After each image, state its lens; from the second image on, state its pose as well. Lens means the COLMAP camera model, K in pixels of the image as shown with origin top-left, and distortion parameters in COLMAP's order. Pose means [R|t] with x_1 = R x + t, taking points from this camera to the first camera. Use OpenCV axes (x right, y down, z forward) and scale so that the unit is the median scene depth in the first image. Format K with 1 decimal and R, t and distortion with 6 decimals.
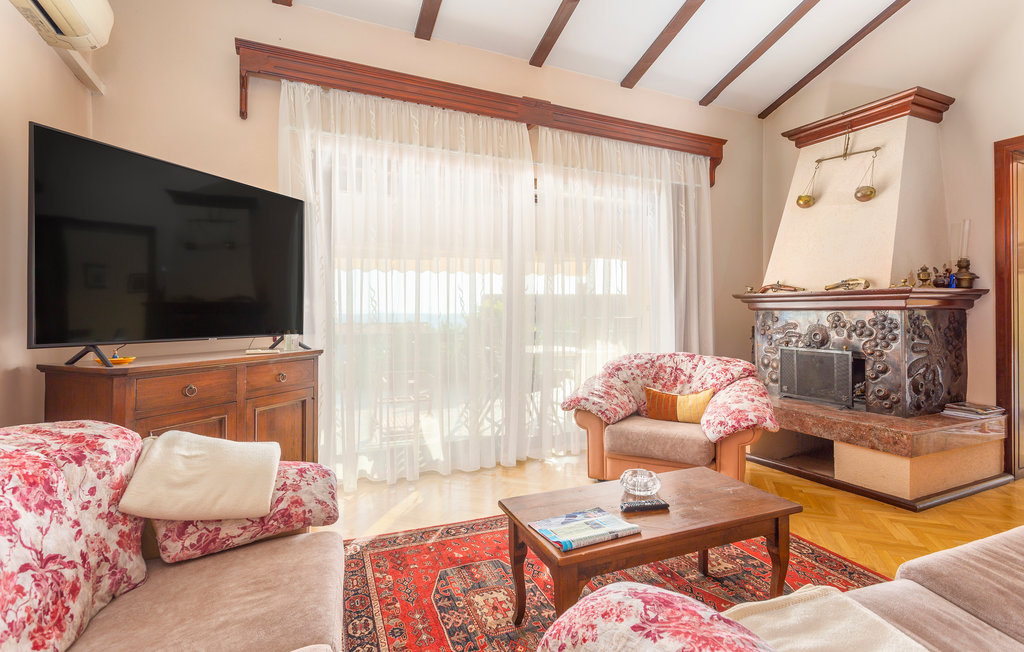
lens RADIAL K [[514.9, 0, 512.0], [0, 514.9, 326.0], [0, 0, 1]] dist [0.002806, 0.000246]
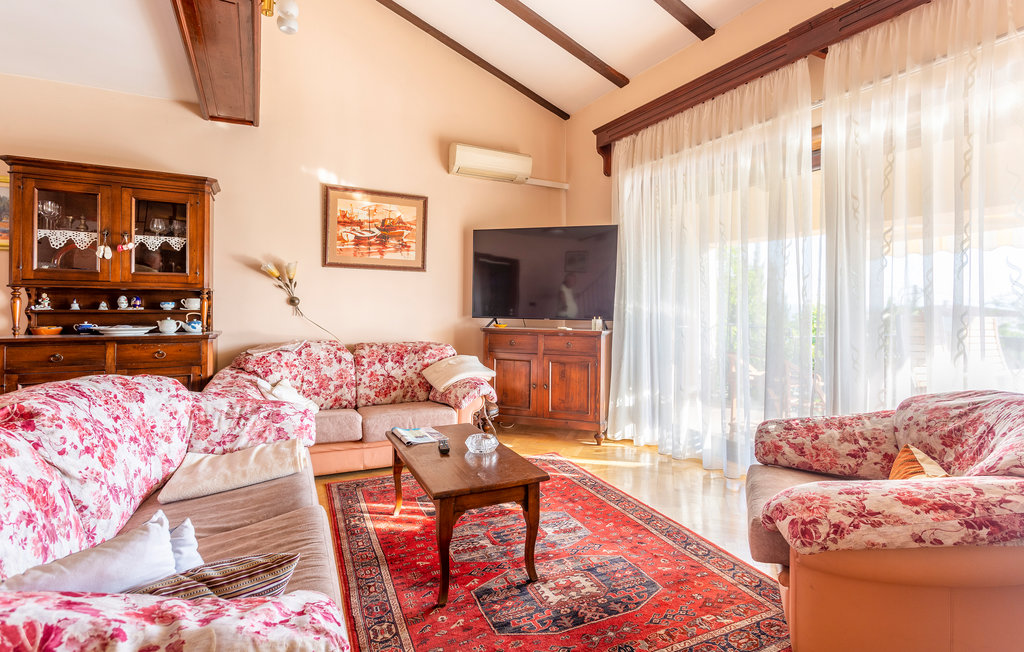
lens RADIAL K [[514.9, 0, 512.0], [0, 514.9, 326.0], [0, 0, 1]] dist [0.002806, 0.000246]
pose [[-0.003011, 0.045625, -0.998954, 1.495874], [-0.032089, 0.998440, 0.045698, -0.036130], [0.999480, 0.032193, -0.001542, 1.088382]]
